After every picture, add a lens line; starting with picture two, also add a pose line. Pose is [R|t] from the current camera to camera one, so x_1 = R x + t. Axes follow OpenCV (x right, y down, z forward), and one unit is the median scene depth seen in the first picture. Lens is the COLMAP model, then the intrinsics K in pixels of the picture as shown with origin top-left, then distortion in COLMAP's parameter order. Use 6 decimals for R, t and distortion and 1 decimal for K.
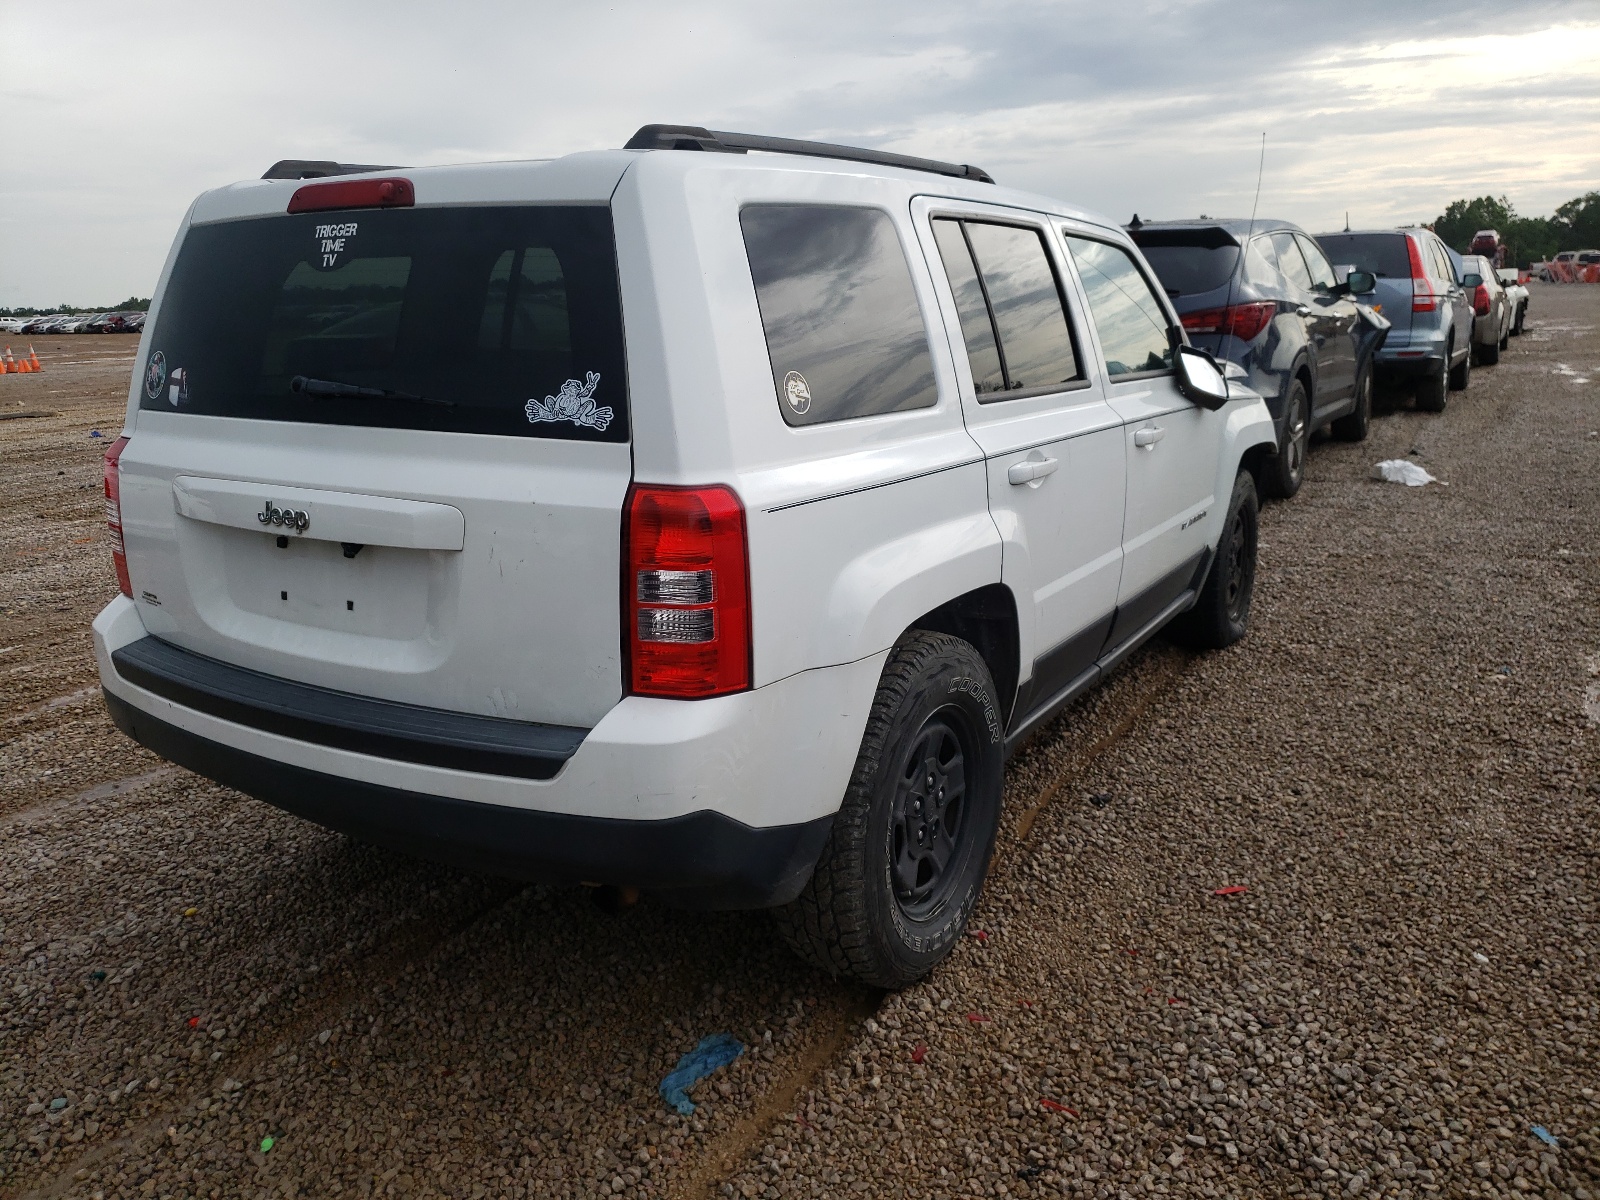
lens RADIAL K [[1213.2, 0, 802.3], [0, 1213.2, 606.2], [0, 0, 1]] dist [-0.008780, -0.001277]
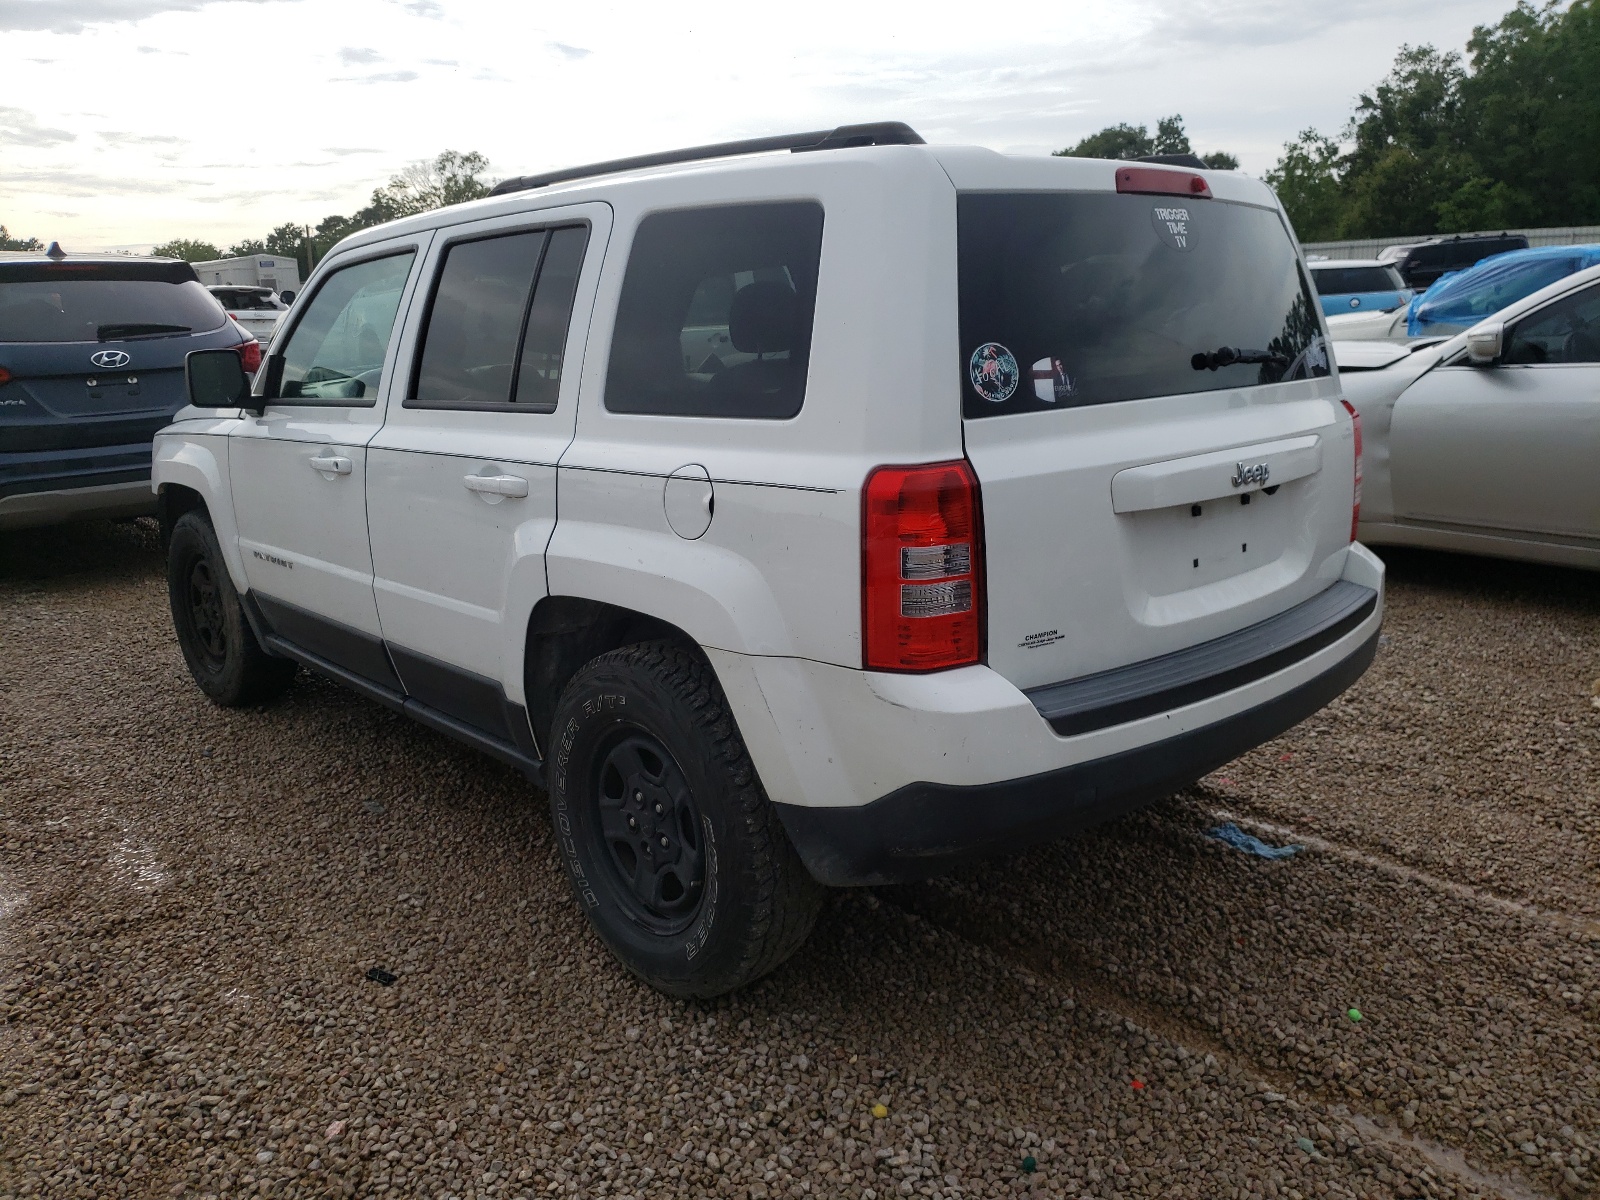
lens RADIAL K [[1213.2, 0, 802.2], [0, 1213.2, 593.9], [0, 0, 1]] dist [-0.008780, -0.001277]
pose [[0.318996, -0.222999, 0.921148, -1.488704], [0.260607, 0.955098, 0.140969, -0.216261], [-0.911222, 0.195089, 0.362788, 0.933506]]
